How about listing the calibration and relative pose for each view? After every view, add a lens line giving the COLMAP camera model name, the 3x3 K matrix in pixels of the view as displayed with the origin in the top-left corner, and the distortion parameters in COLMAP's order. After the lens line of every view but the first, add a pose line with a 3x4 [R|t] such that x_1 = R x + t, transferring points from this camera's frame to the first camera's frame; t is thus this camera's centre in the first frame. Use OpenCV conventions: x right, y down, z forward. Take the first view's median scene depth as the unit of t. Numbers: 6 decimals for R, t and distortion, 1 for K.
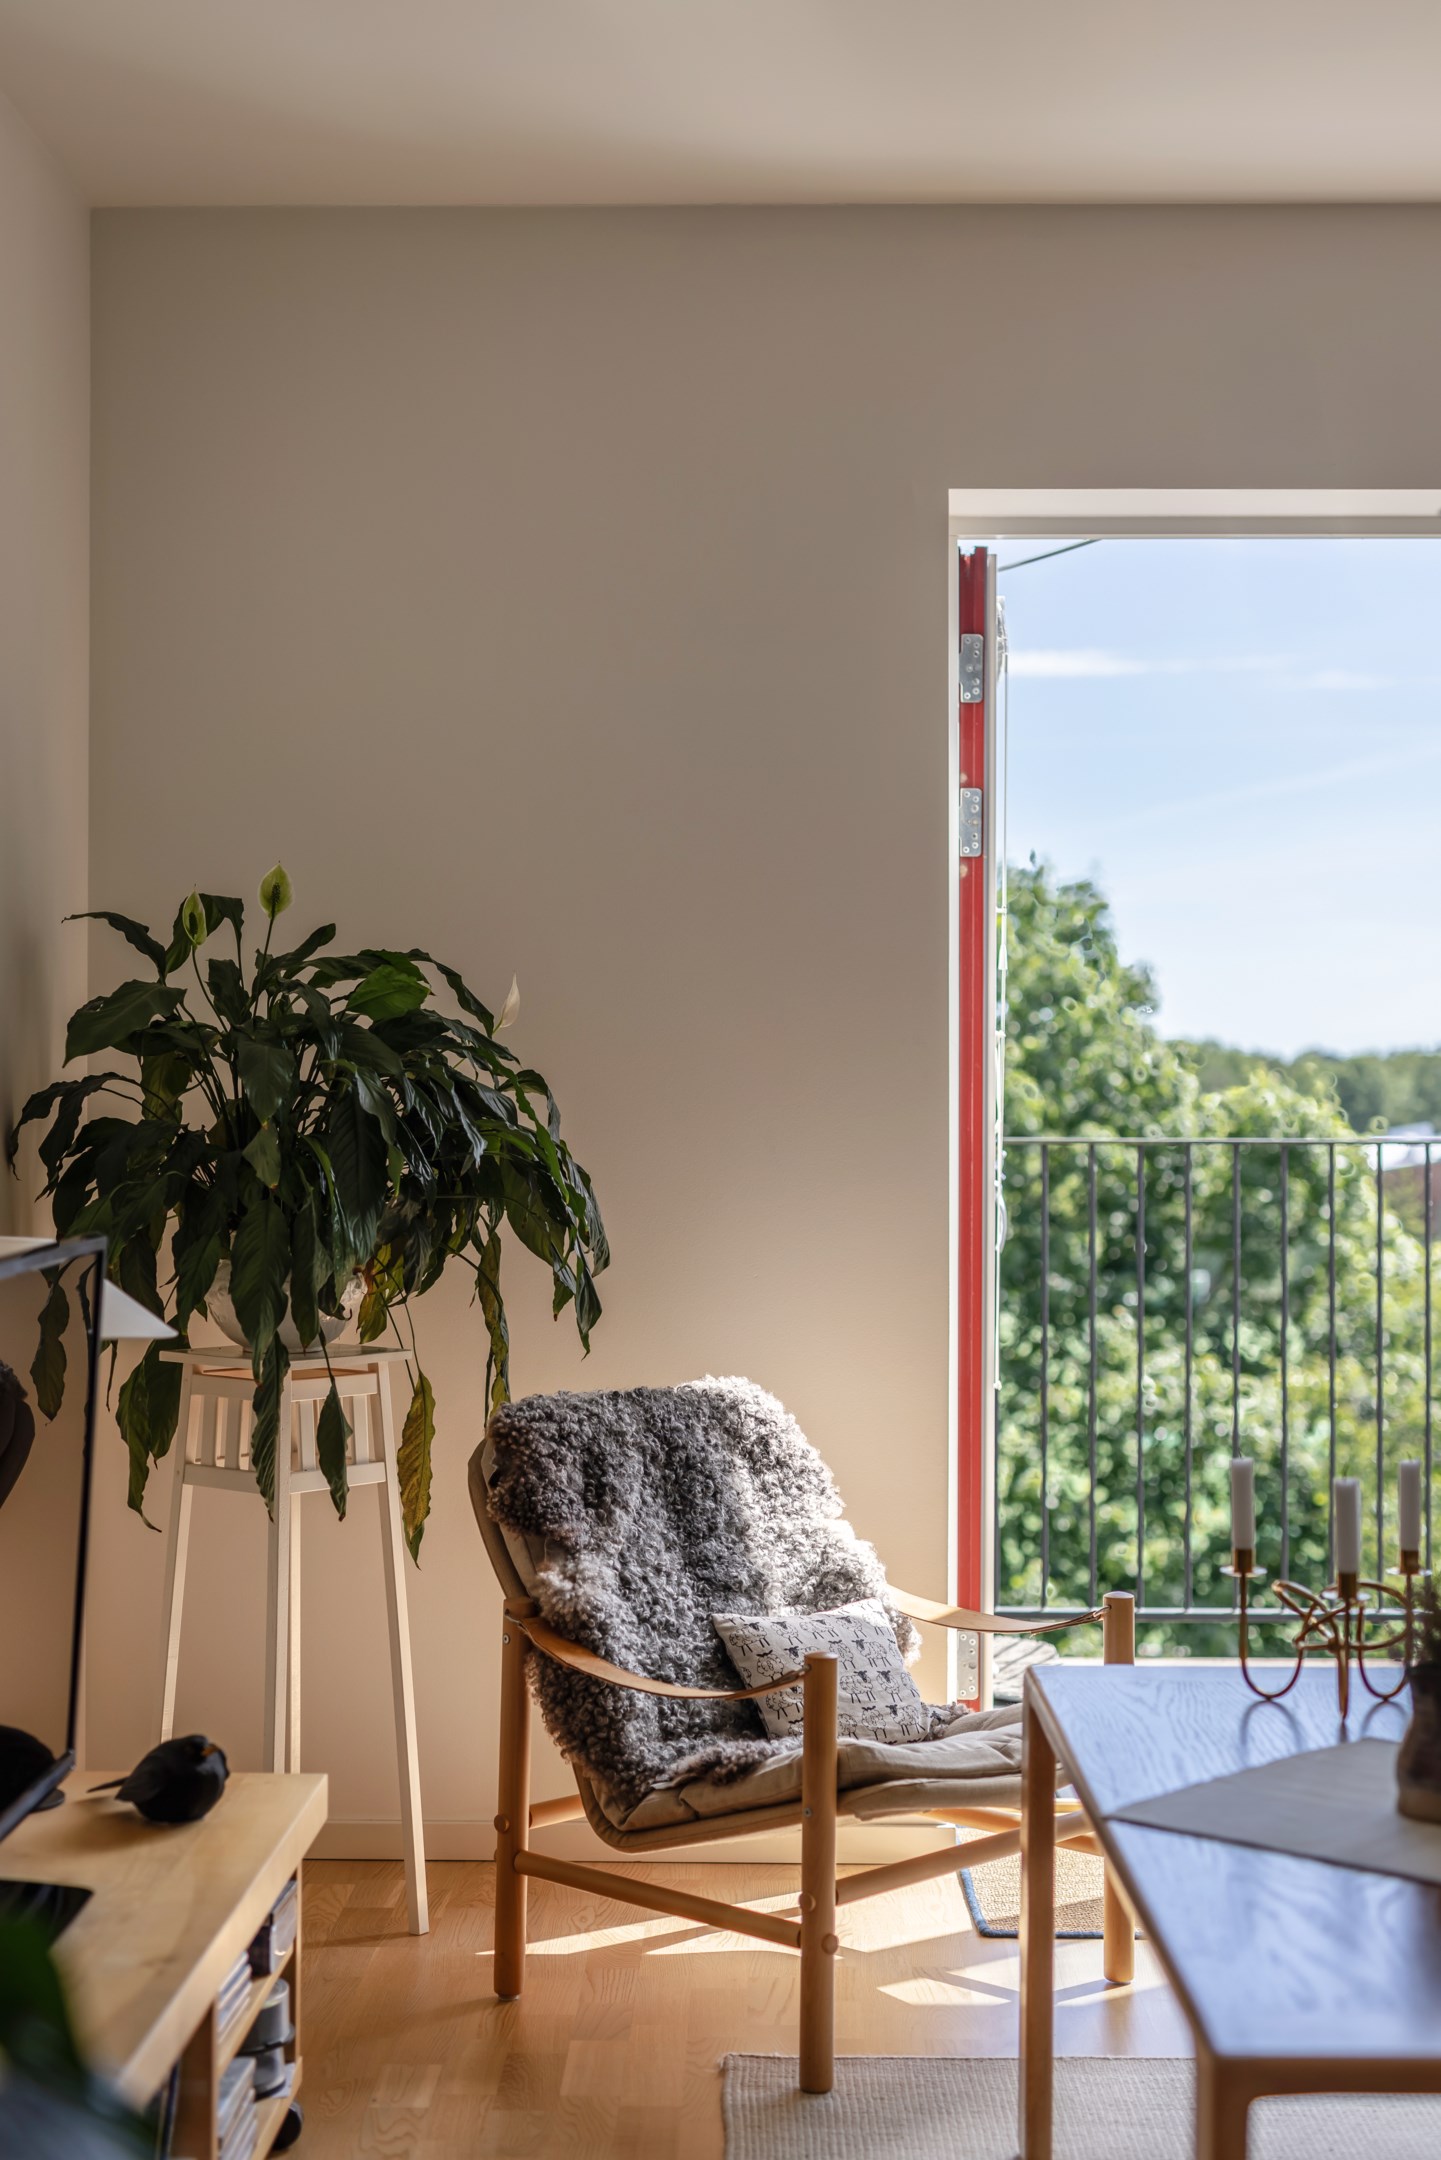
lens RADIAL K [[3054.0, 0, 683.8], [0, 3054.0, 1077.6], [0, 0, 1]] dist [-0.001244, 0.000000]
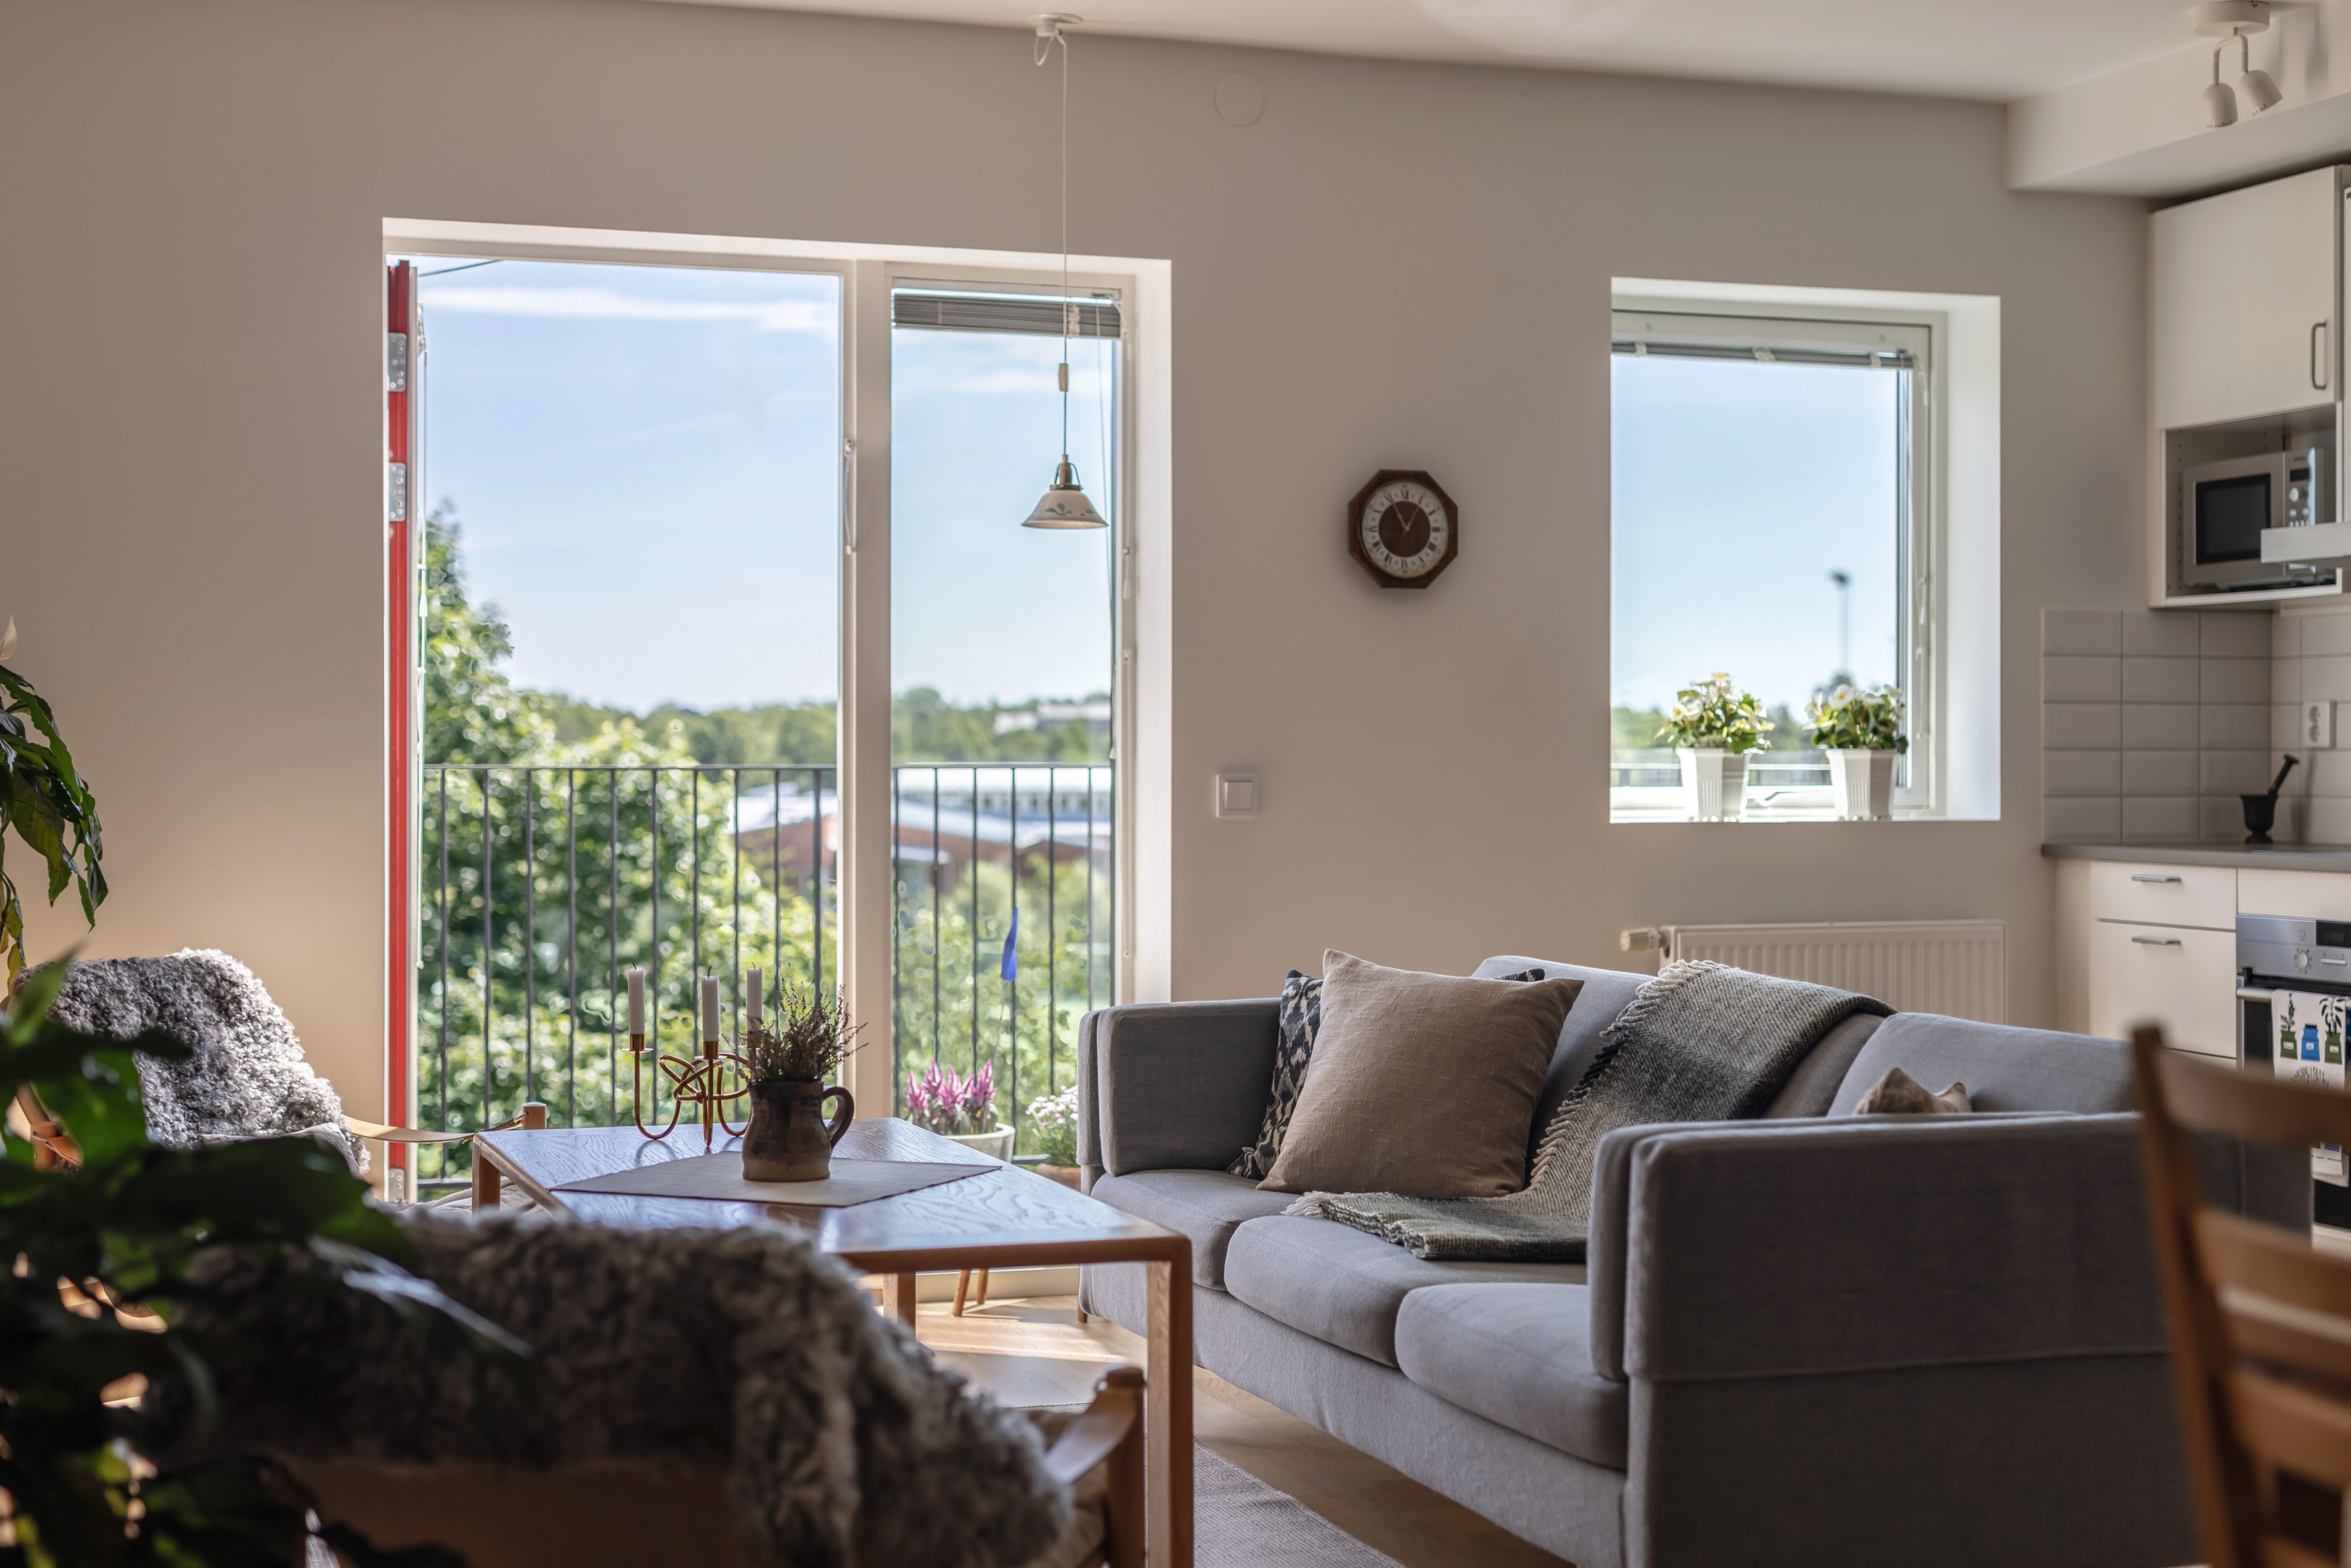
lens RADIAL K [[3323.7, 0, 1170.4], [0, 3323.7, 782.6], [0, 0, 1]] dist [-0.001244, 0.000000]
pose [[0.938288, -0.004751, 0.345823, -0.076406], [-0.000392, 0.999890, 0.014800, 0.011564], [-0.345855, -0.014022, 0.938183, -0.344471]]
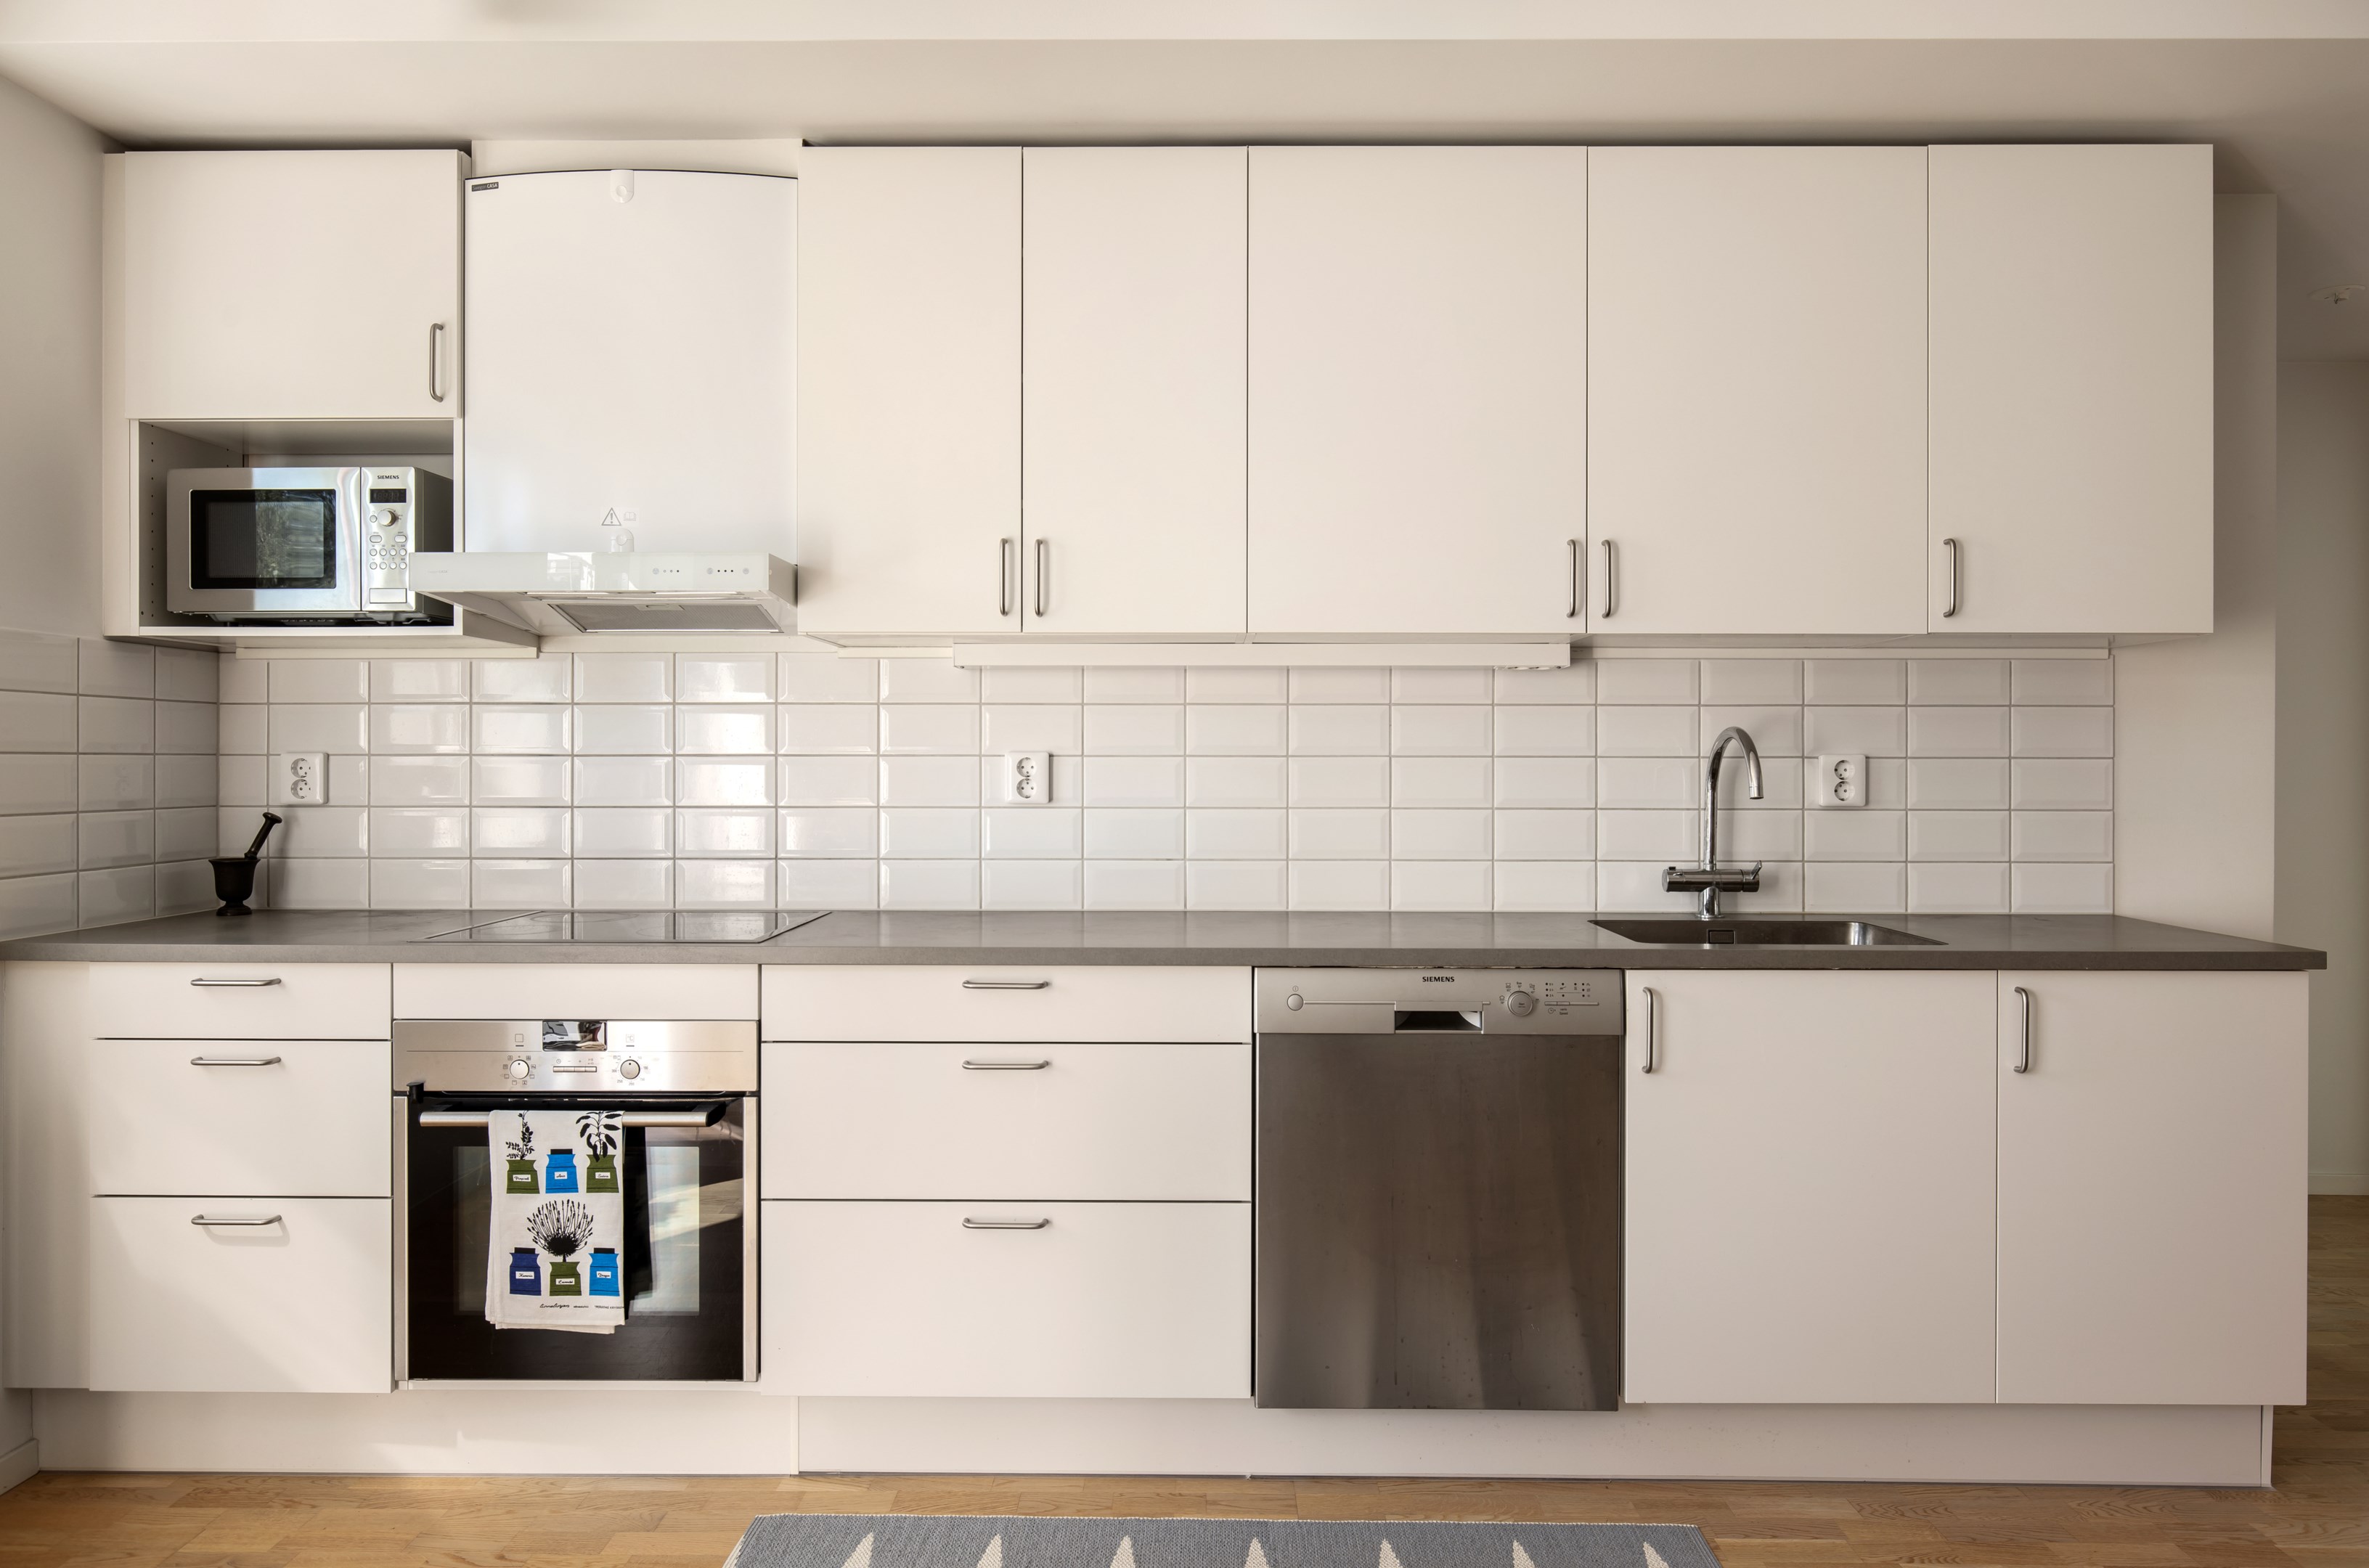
lens RADIAL K [[1574.7, 0, 1183.8], [0, 1574.7, 766.7], [0, 0, 1]] dist [-0.001322, -0.000151]
pose [[-0.009462, -0.004186, 0.999946, 0.296982], [-0.008302, 0.999957, 0.004108, -0.004010], [-0.999921, -0.008263, -0.009496, 0.571151]]
